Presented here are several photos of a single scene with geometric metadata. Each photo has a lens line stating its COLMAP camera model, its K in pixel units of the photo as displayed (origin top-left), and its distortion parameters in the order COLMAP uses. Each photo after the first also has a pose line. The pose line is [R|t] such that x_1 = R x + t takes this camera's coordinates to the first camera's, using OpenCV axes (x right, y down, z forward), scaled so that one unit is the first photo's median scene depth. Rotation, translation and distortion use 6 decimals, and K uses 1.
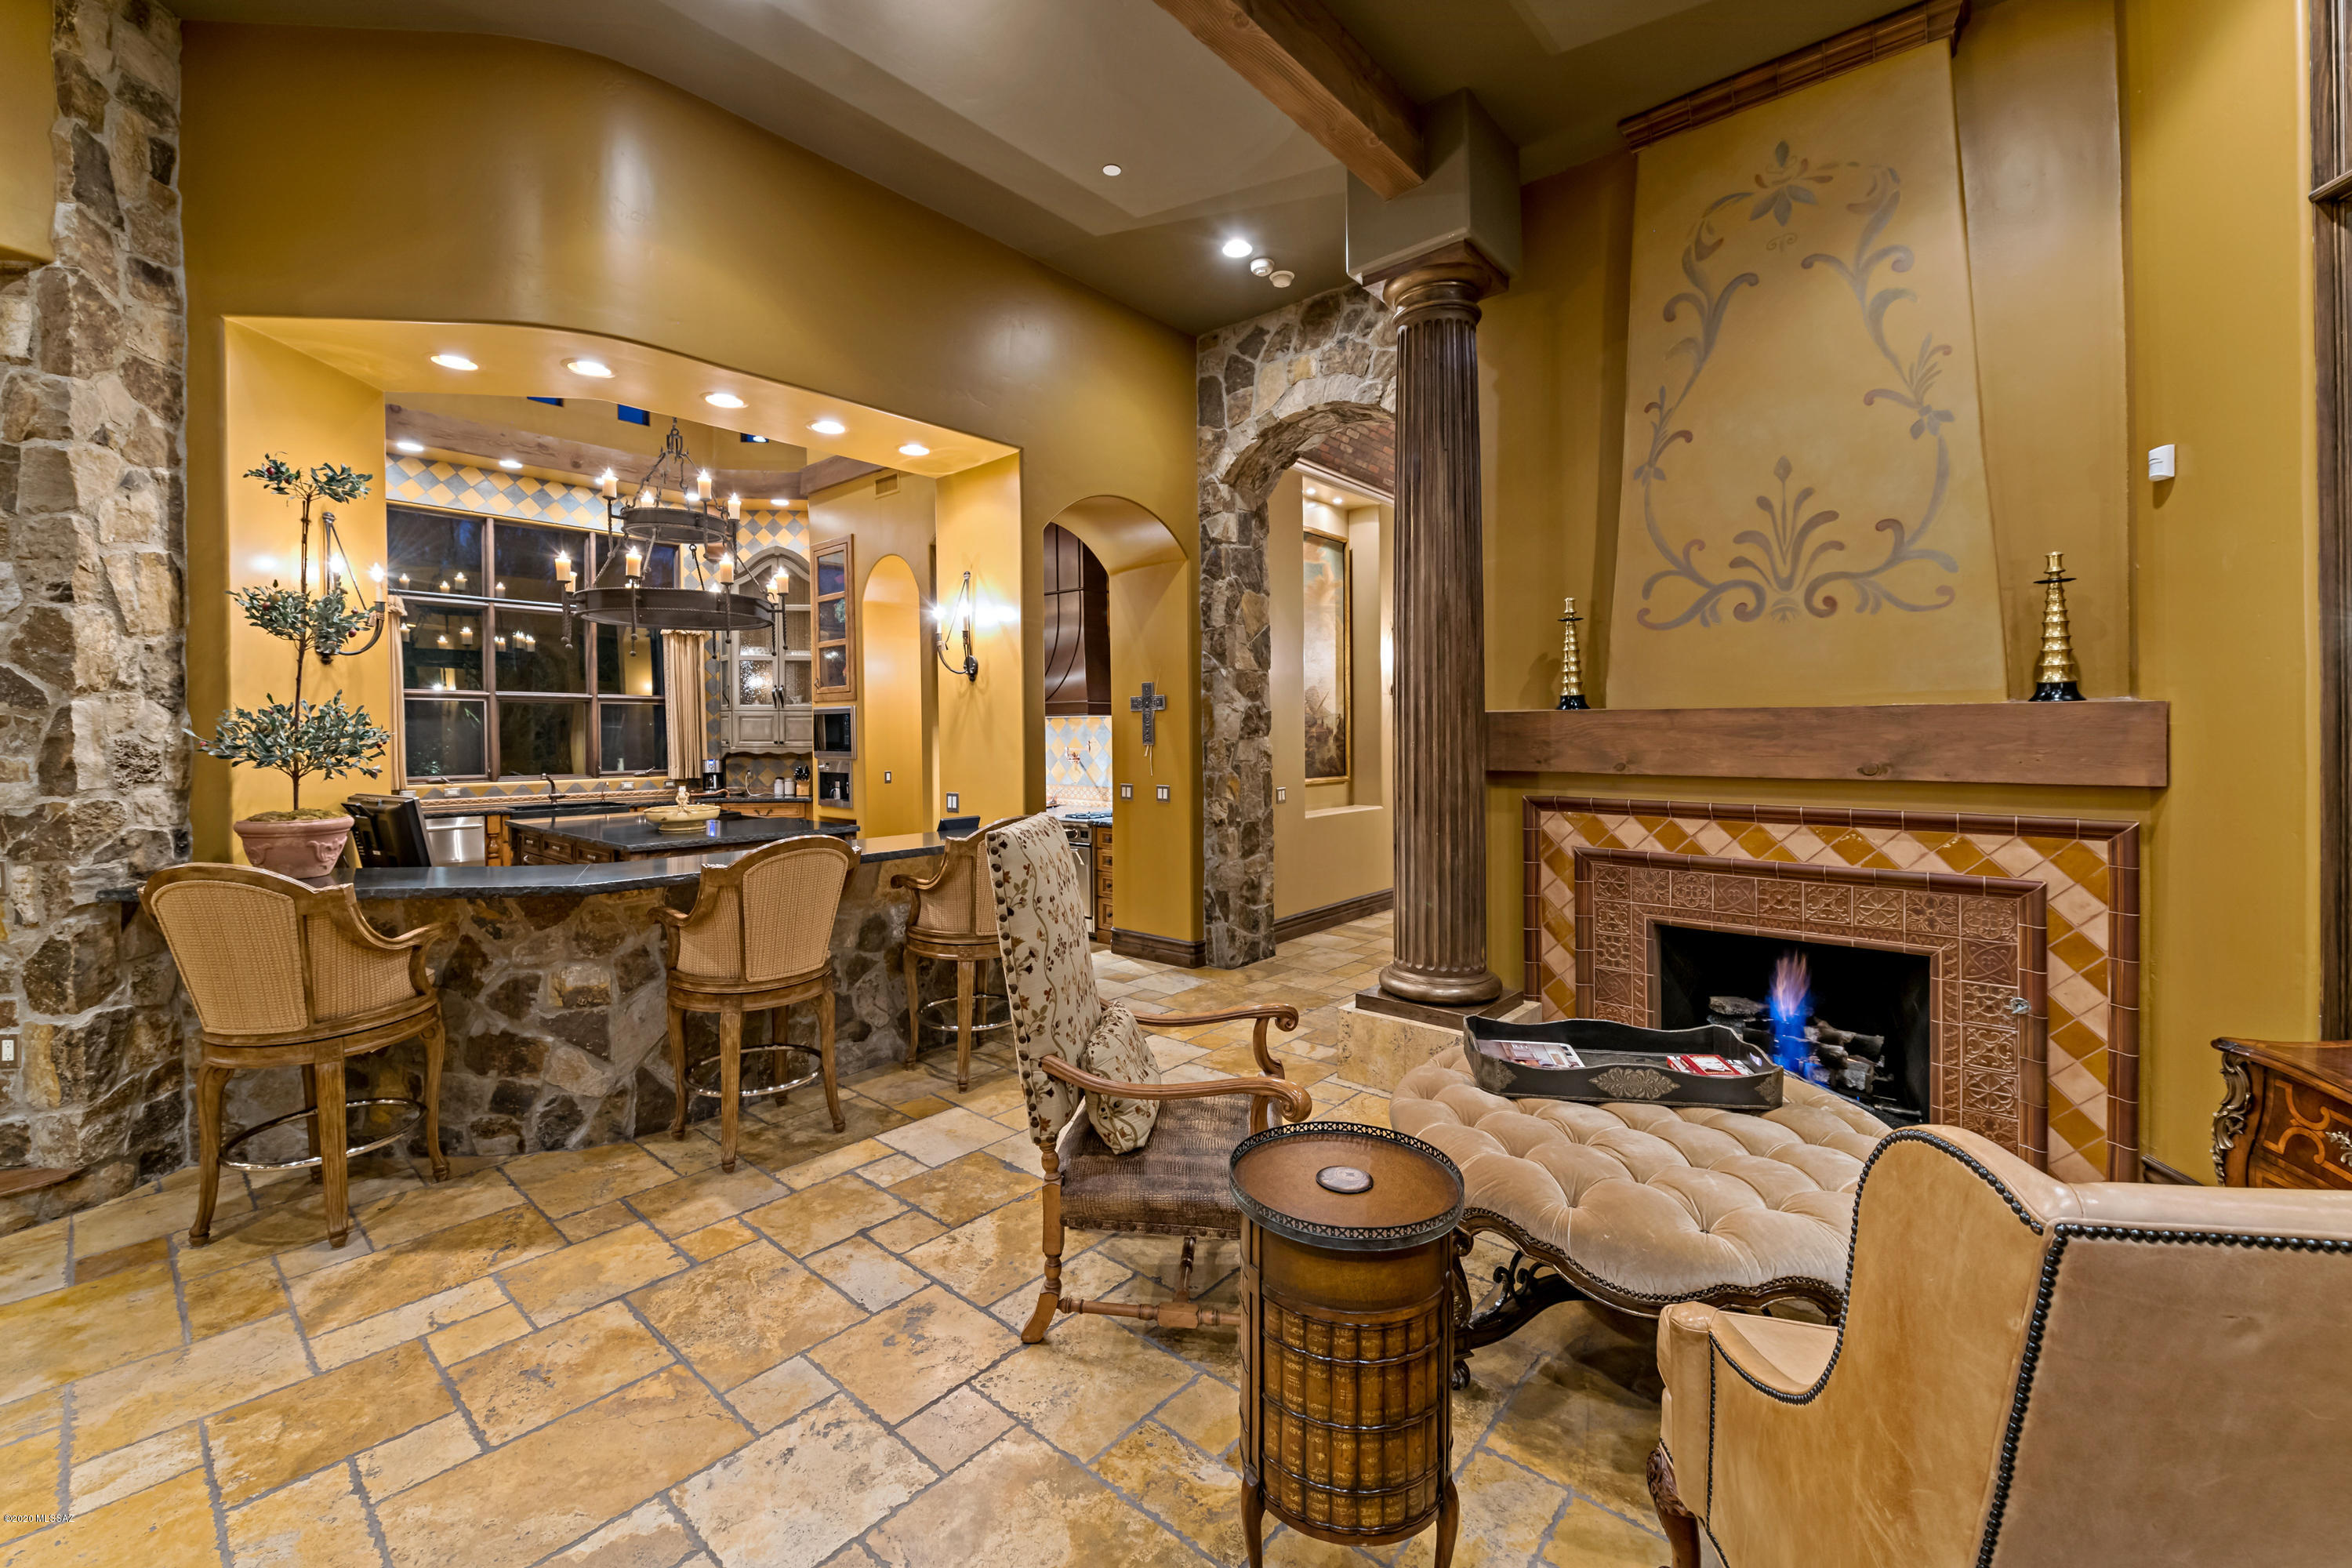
lens RADIAL K [[944.8, 0, 1172.6], [0, 944.8, 745.0], [0, 0, 1]] dist [-0.001148, -0.004282]
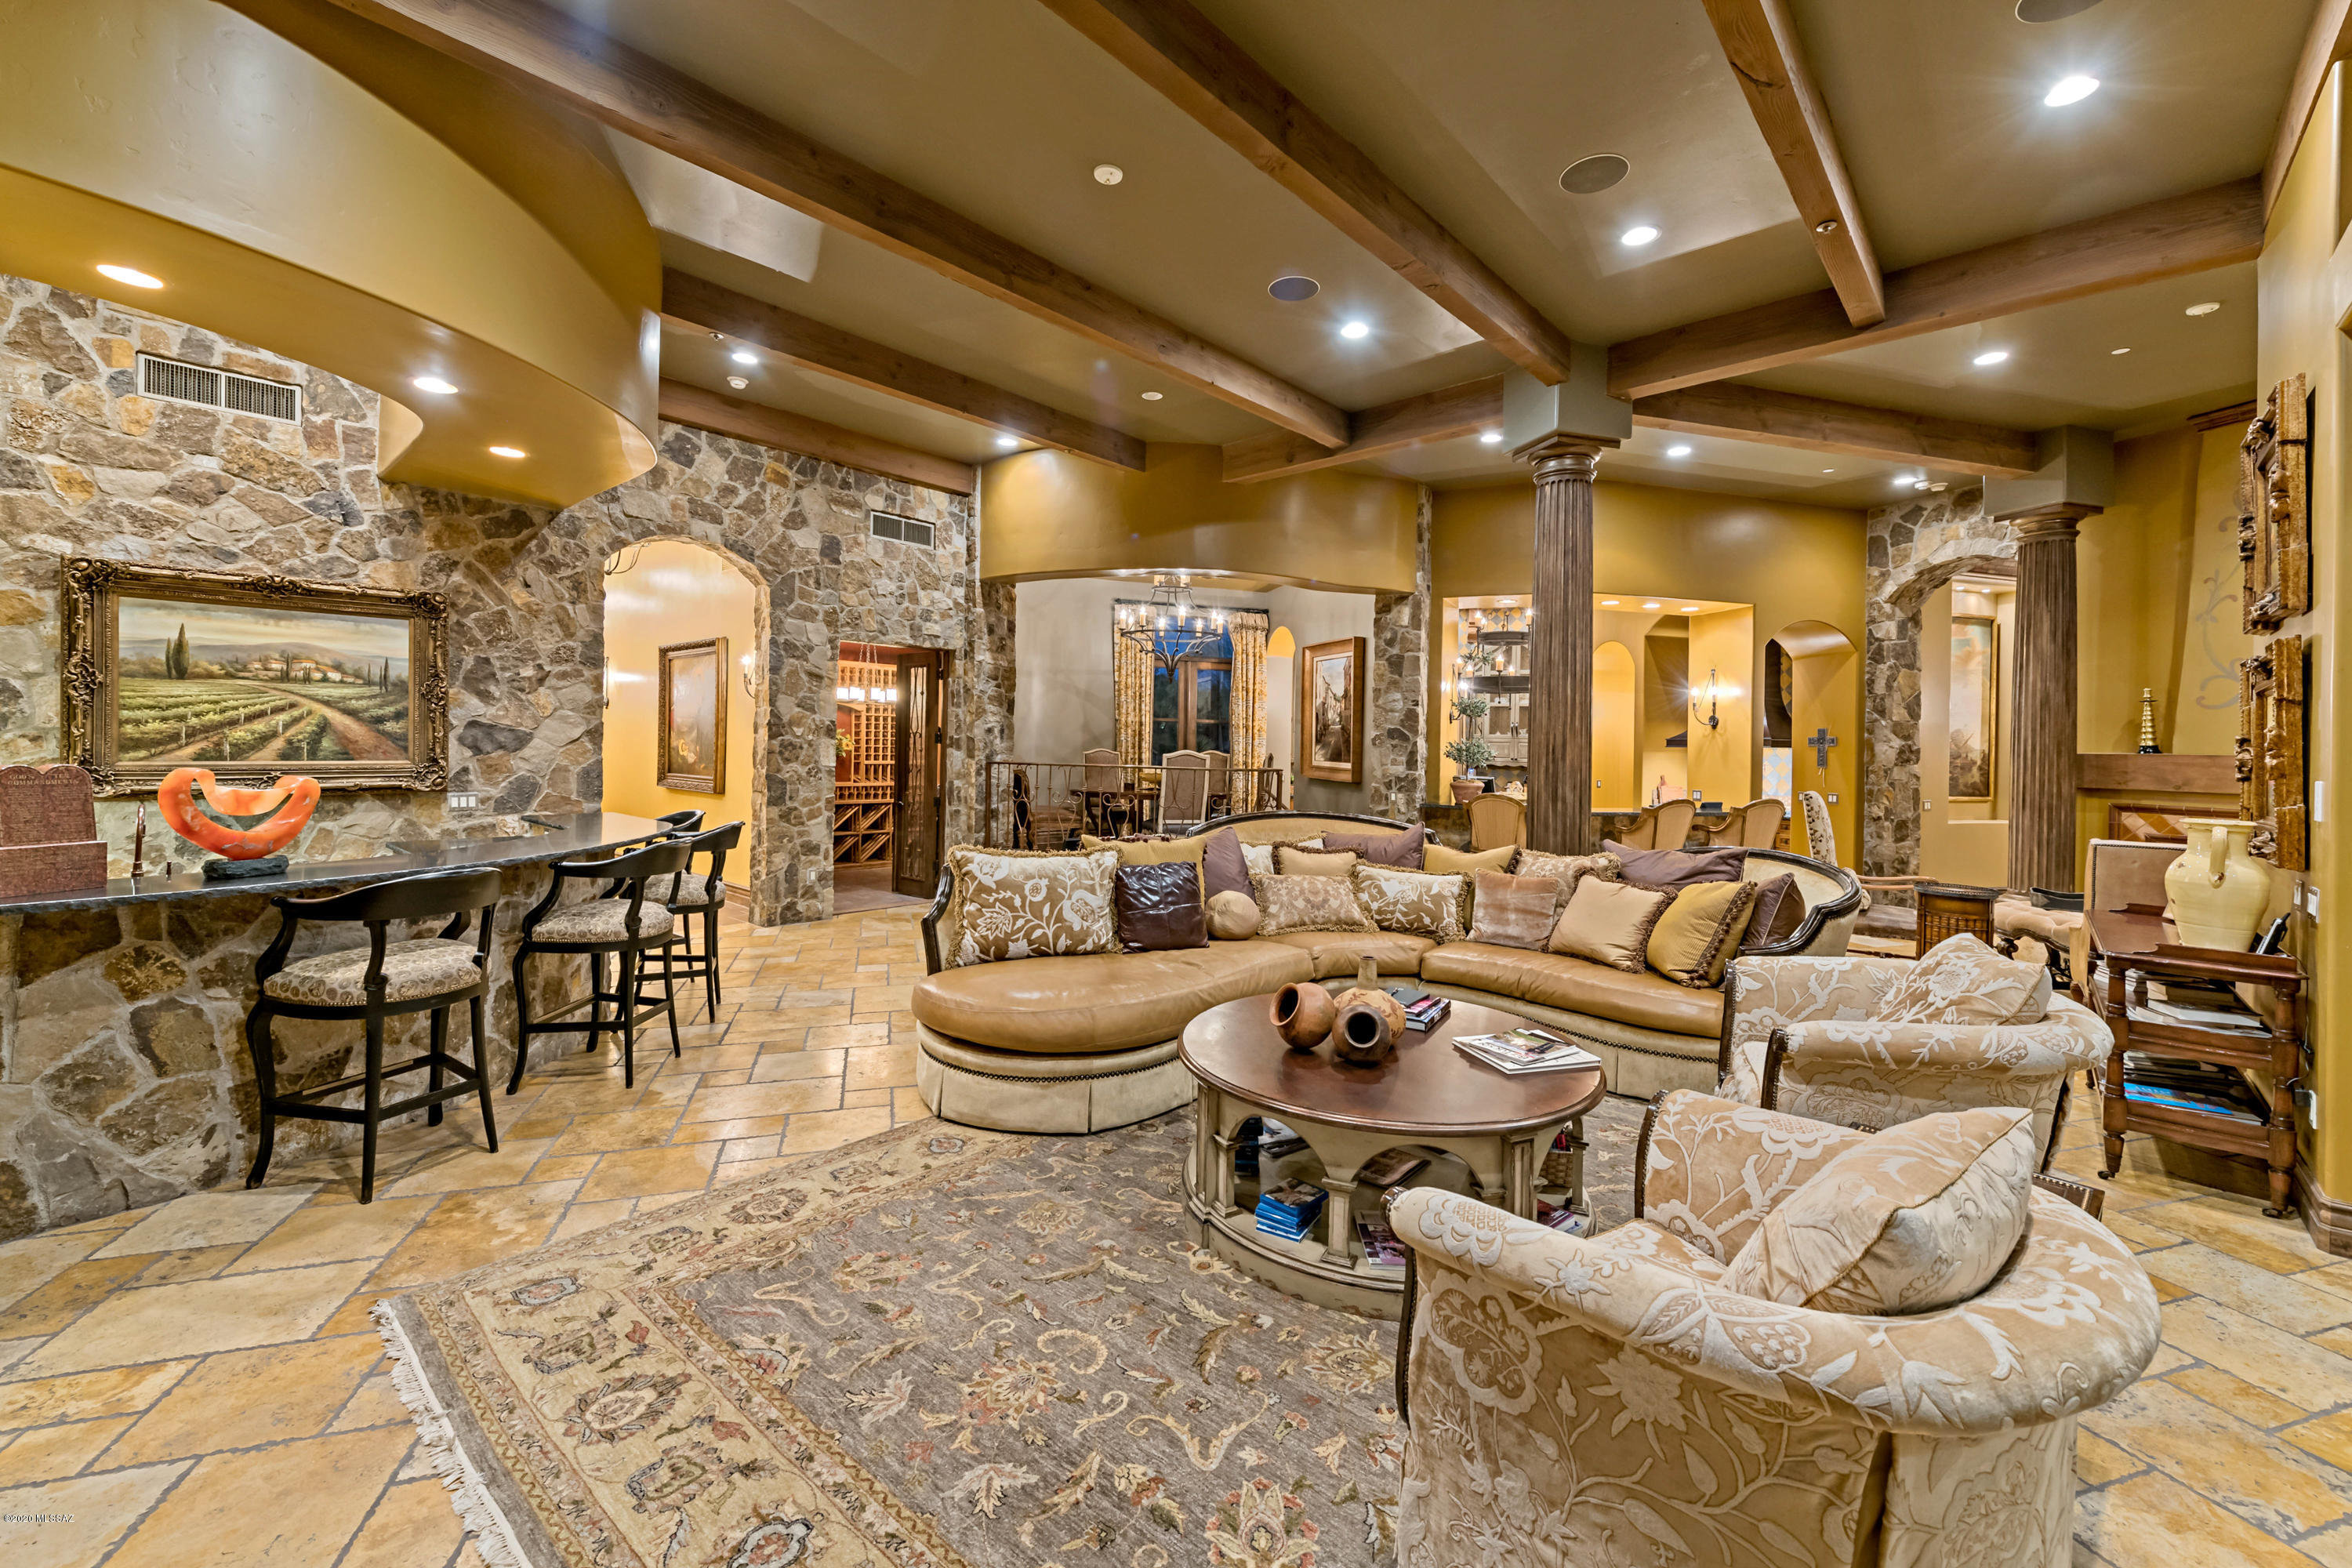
lens RADIAL K [[941.6, 0, 1175.9], [0, 941.6, 752.0], [0, 0, 1]] dist [0.001290, 0.000185]
pose [[0.850864, 0.024184, -0.524829, -0.212256], [-0.031078, 0.999508, -0.004327, 0.025563], [0.524466, 0.019992, 0.851197, -1.632815]]
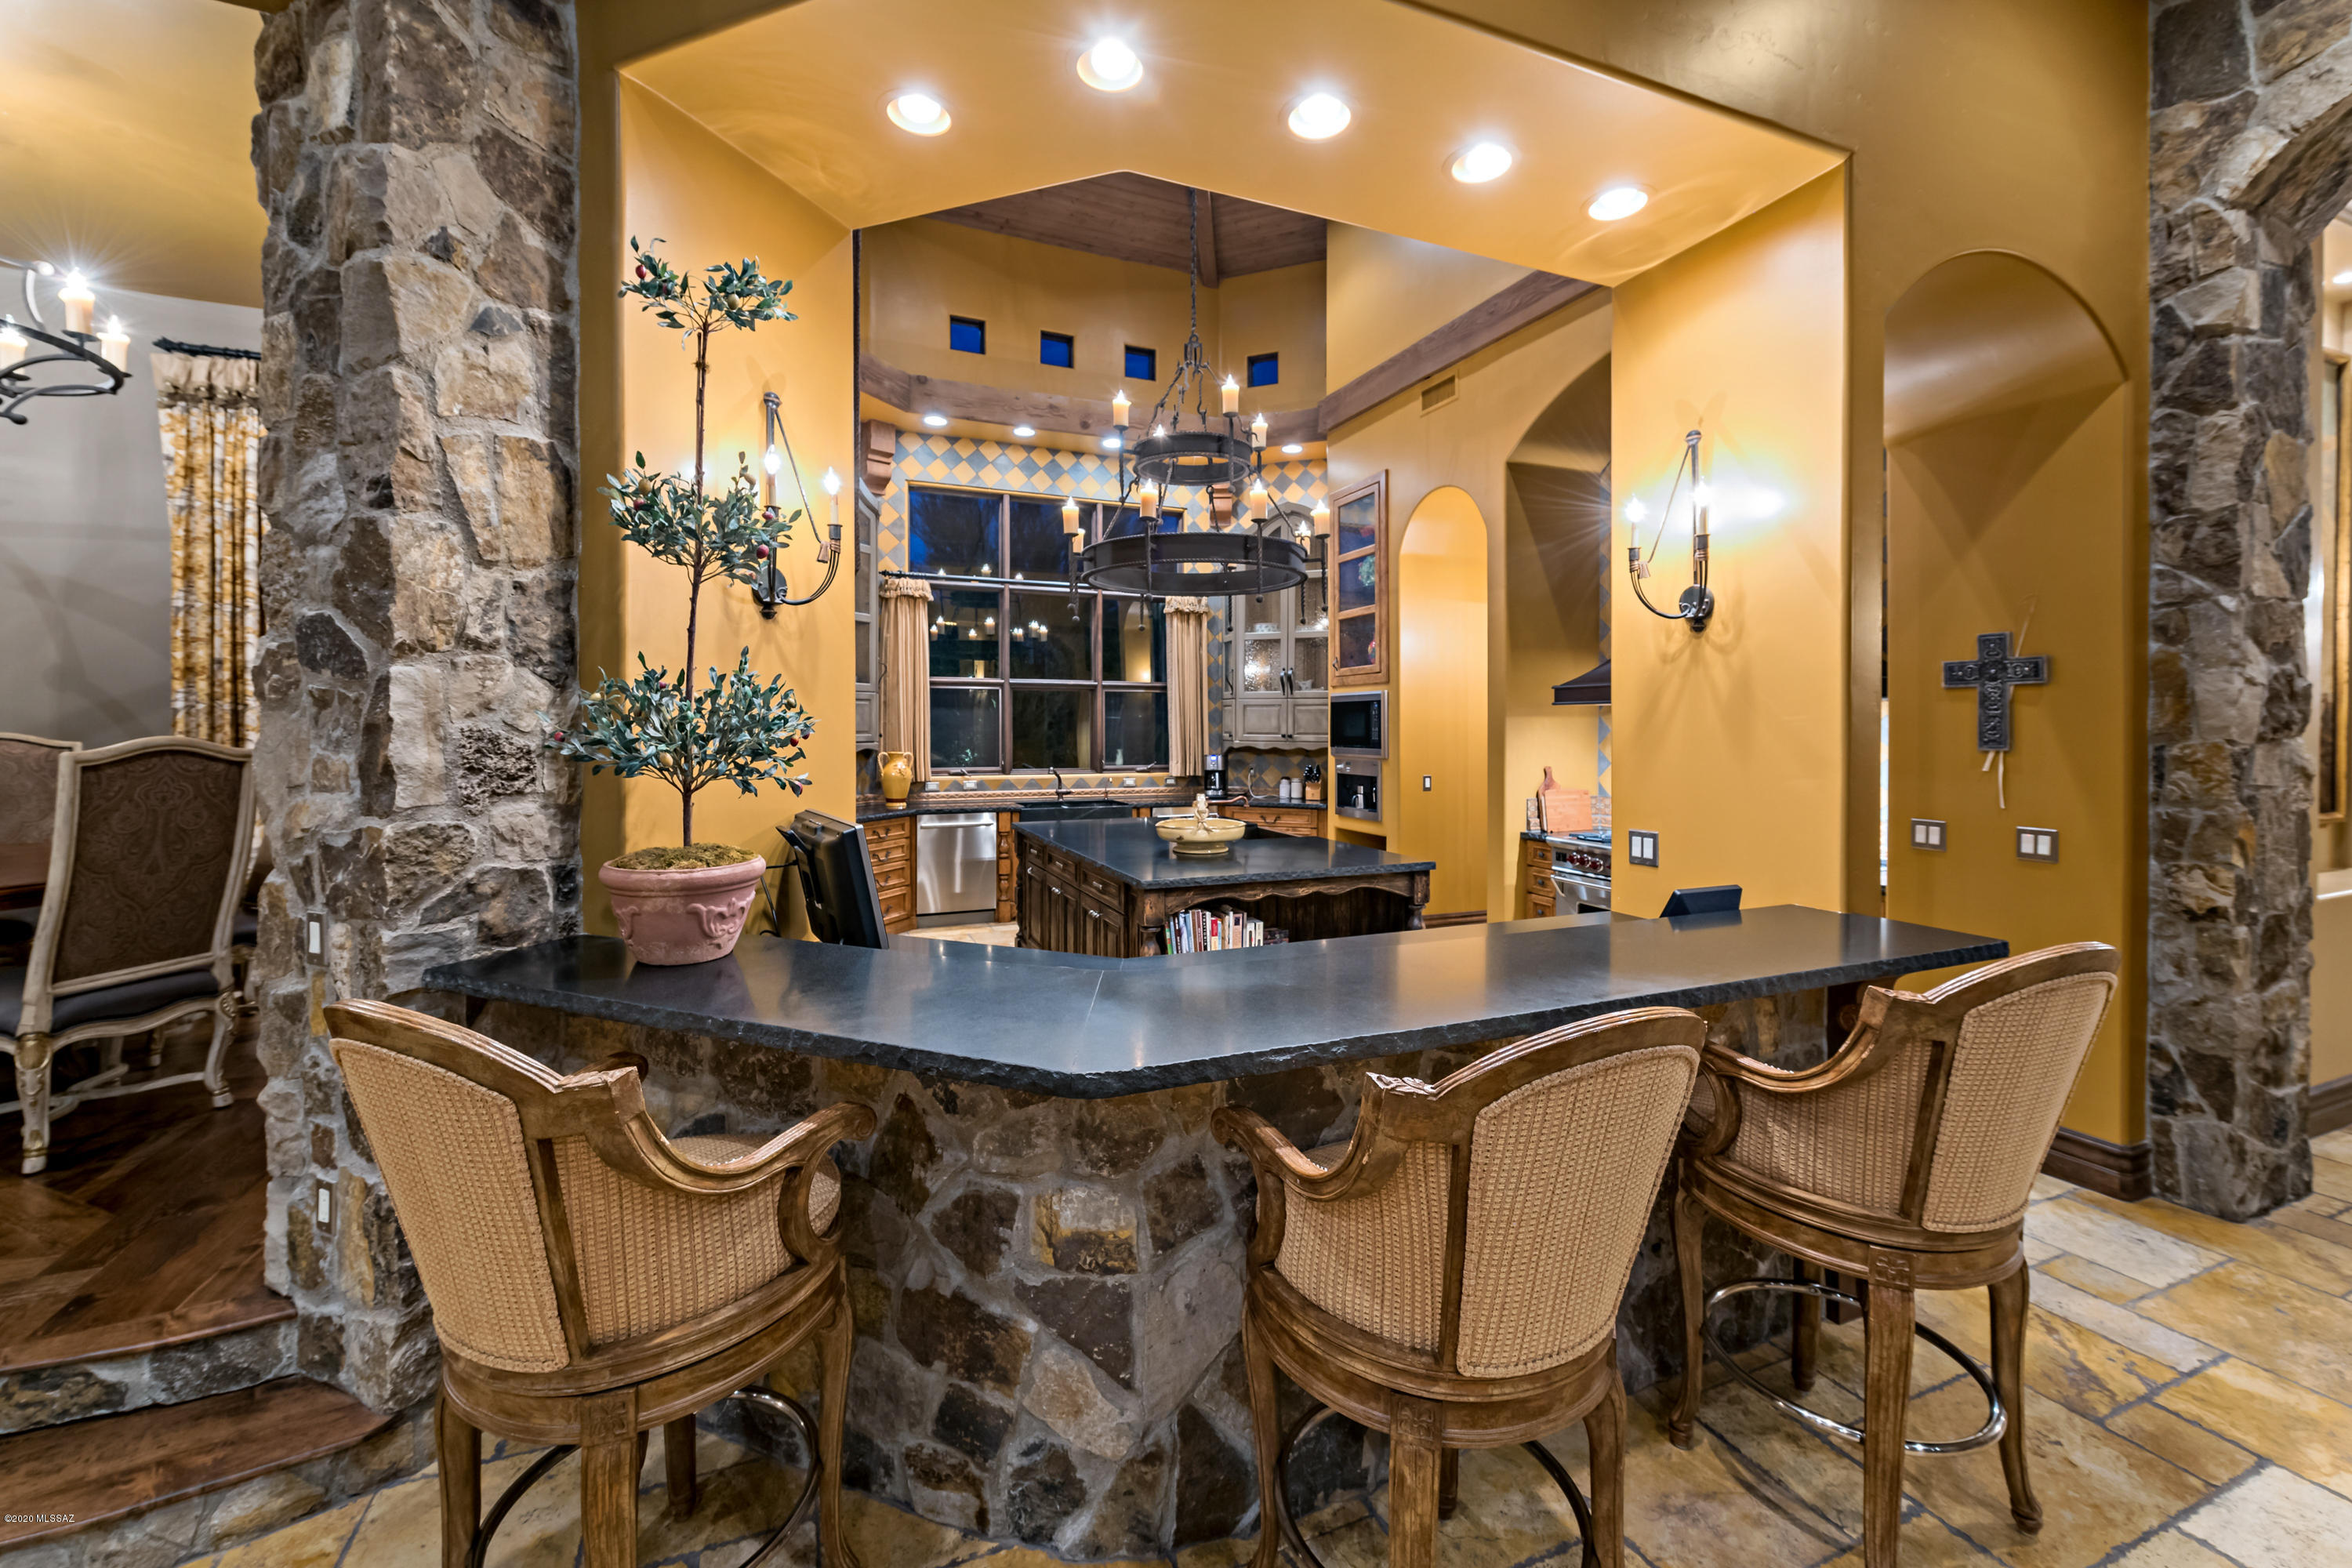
lens RADIAL K [[951.7, 0, 1171.1], [0, 951.7, 736.5], [0, 0, 1]] dist [0.000879, 0.000020]
pose [[0.891737, 0.010871, -0.452424, -0.353395], [-0.011654, 0.999932, 0.001057, -0.005385], [0.452404, 0.004330, 0.891803, 0.557286]]
